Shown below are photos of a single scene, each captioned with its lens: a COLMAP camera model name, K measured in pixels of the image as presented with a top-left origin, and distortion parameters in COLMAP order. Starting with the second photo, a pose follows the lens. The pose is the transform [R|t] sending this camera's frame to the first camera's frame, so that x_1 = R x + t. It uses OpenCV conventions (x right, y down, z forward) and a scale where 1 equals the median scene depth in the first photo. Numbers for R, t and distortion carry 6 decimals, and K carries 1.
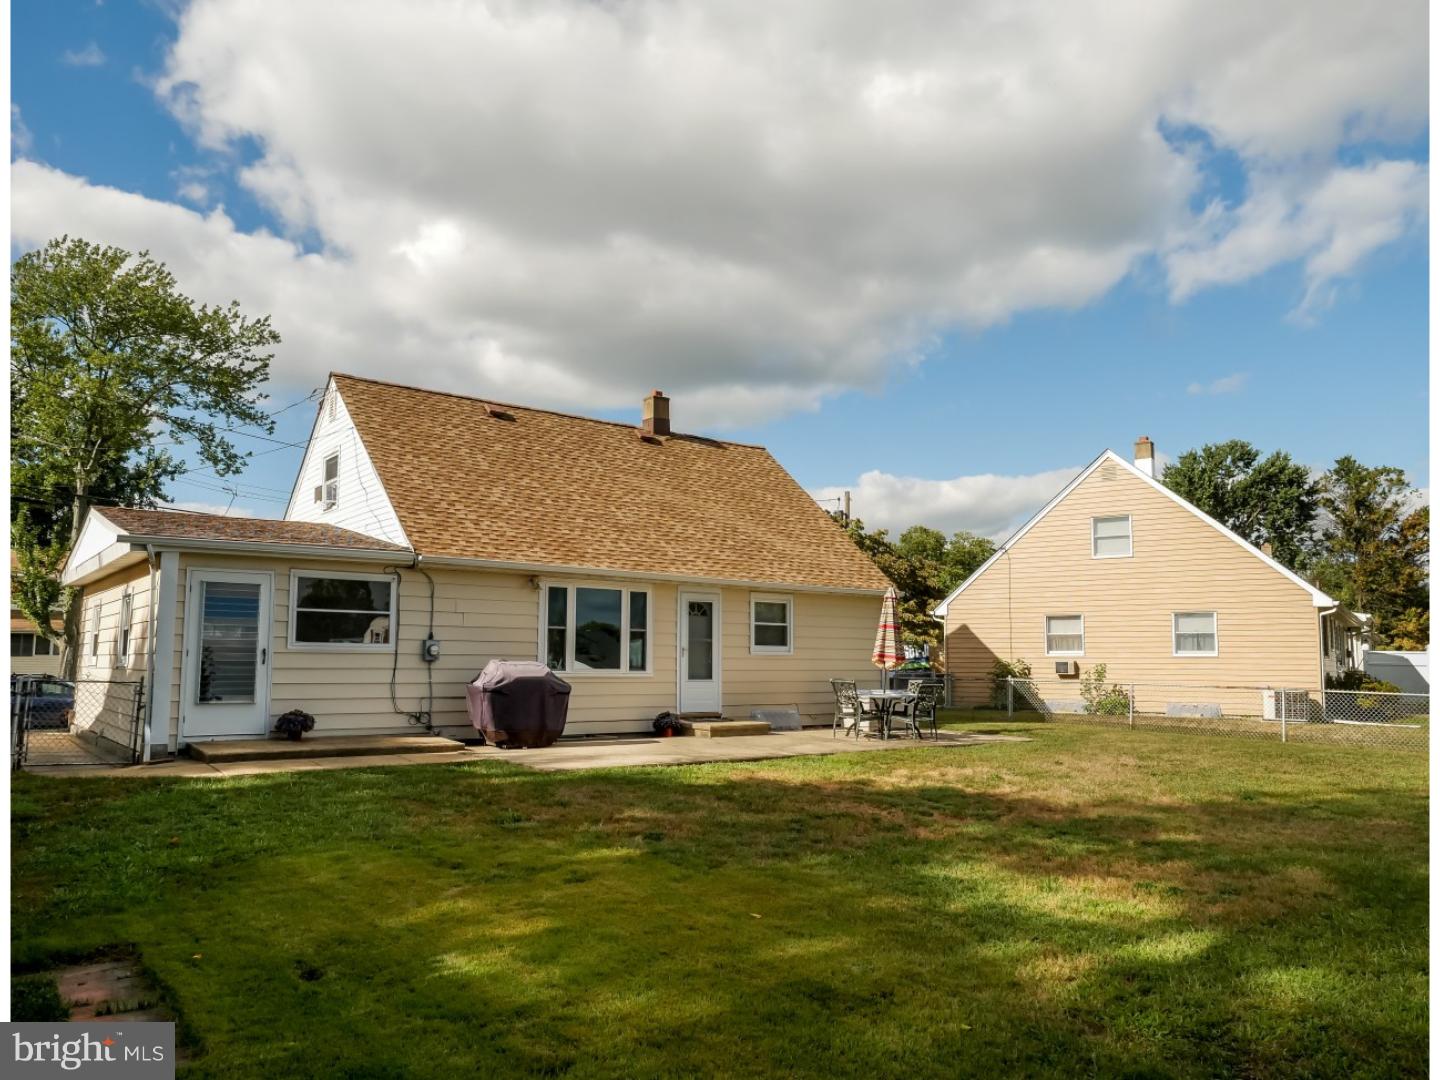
lens RADIAL K [[1034.0, 0, 720.0], [0, 1034.0, 540.0], [0, 0, 1]] dist [-0.003474, 0.007631]
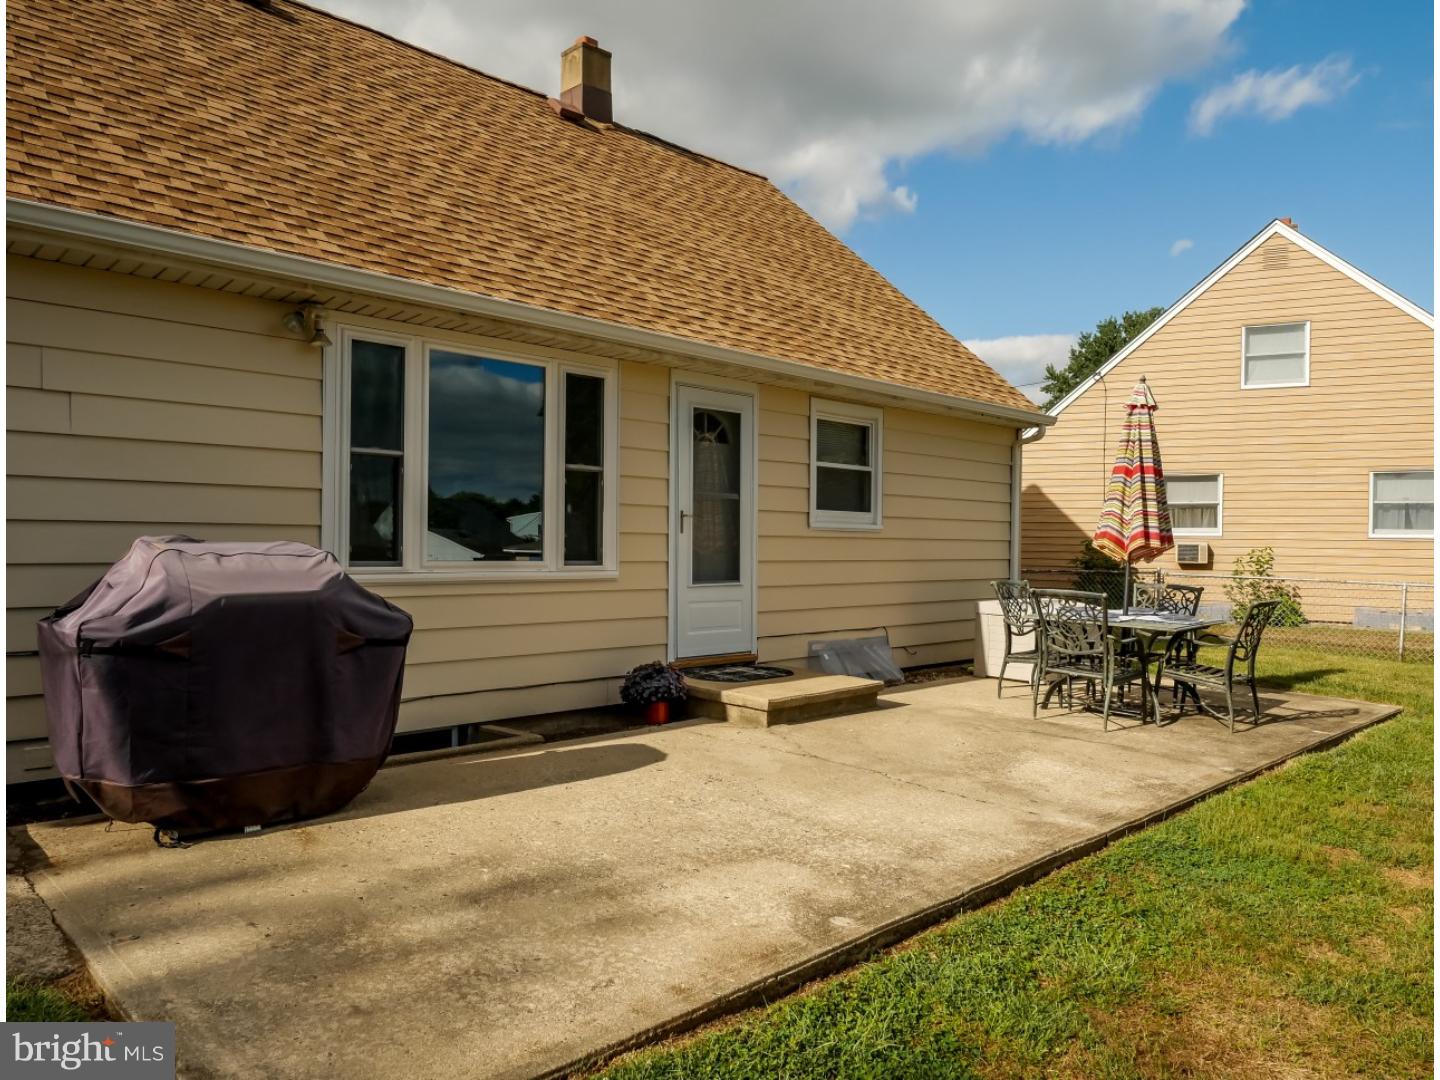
lens RADIAL K [[1034.0, 0, 720.0], [0, 1034.0, 540.0], [0, 0, 1]] dist [-0.003474, 0.007631]
pose [[0.992395, 0.007554, 0.122858, -0.072115], [-0.022172, 0.992759, 0.118060, 0.062460], [-0.121077, -0.119887, 0.985377, 0.549983]]
